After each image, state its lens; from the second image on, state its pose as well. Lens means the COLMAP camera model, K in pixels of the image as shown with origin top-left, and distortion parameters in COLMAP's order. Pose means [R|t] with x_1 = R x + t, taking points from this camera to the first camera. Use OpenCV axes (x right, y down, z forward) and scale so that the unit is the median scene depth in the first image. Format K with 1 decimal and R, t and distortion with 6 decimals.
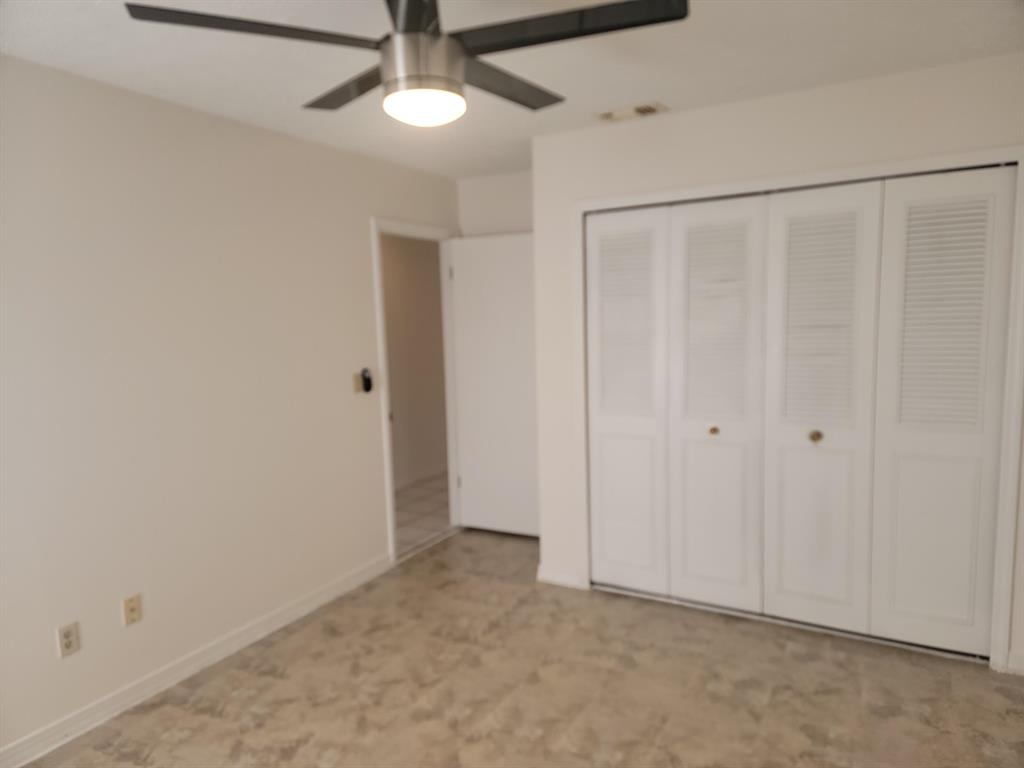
lens RADIAL K [[706.3, 0, 511.3], [0, 706.3, 394.7], [0, 0, 1]] dist [0.060517, -0.056255]
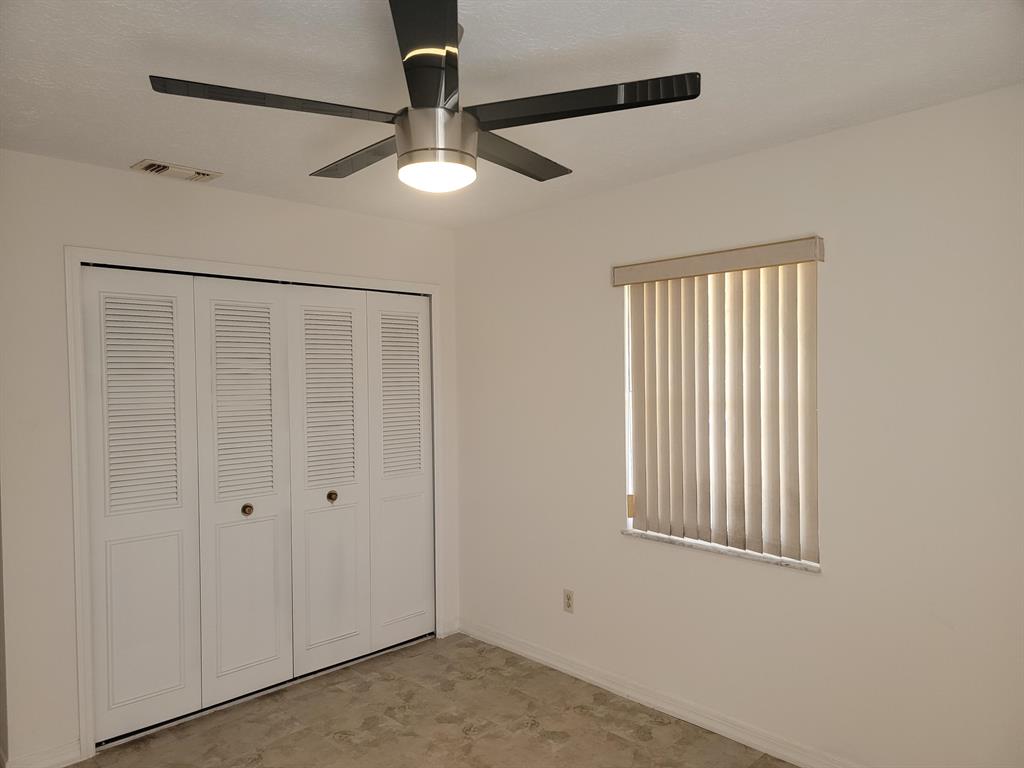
lens RADIAL K [[725.2, 0, 499.9], [0, 725.2, 392.7], [0, 0, 1]] dist [0.069218, -0.058965]
pose [[0.262184, 0.004203, 0.965009, -0.674408], [0.121924, 0.991833, -0.037445, -0.032746], [-0.957285, 0.127475, 0.259530, 0.422962]]
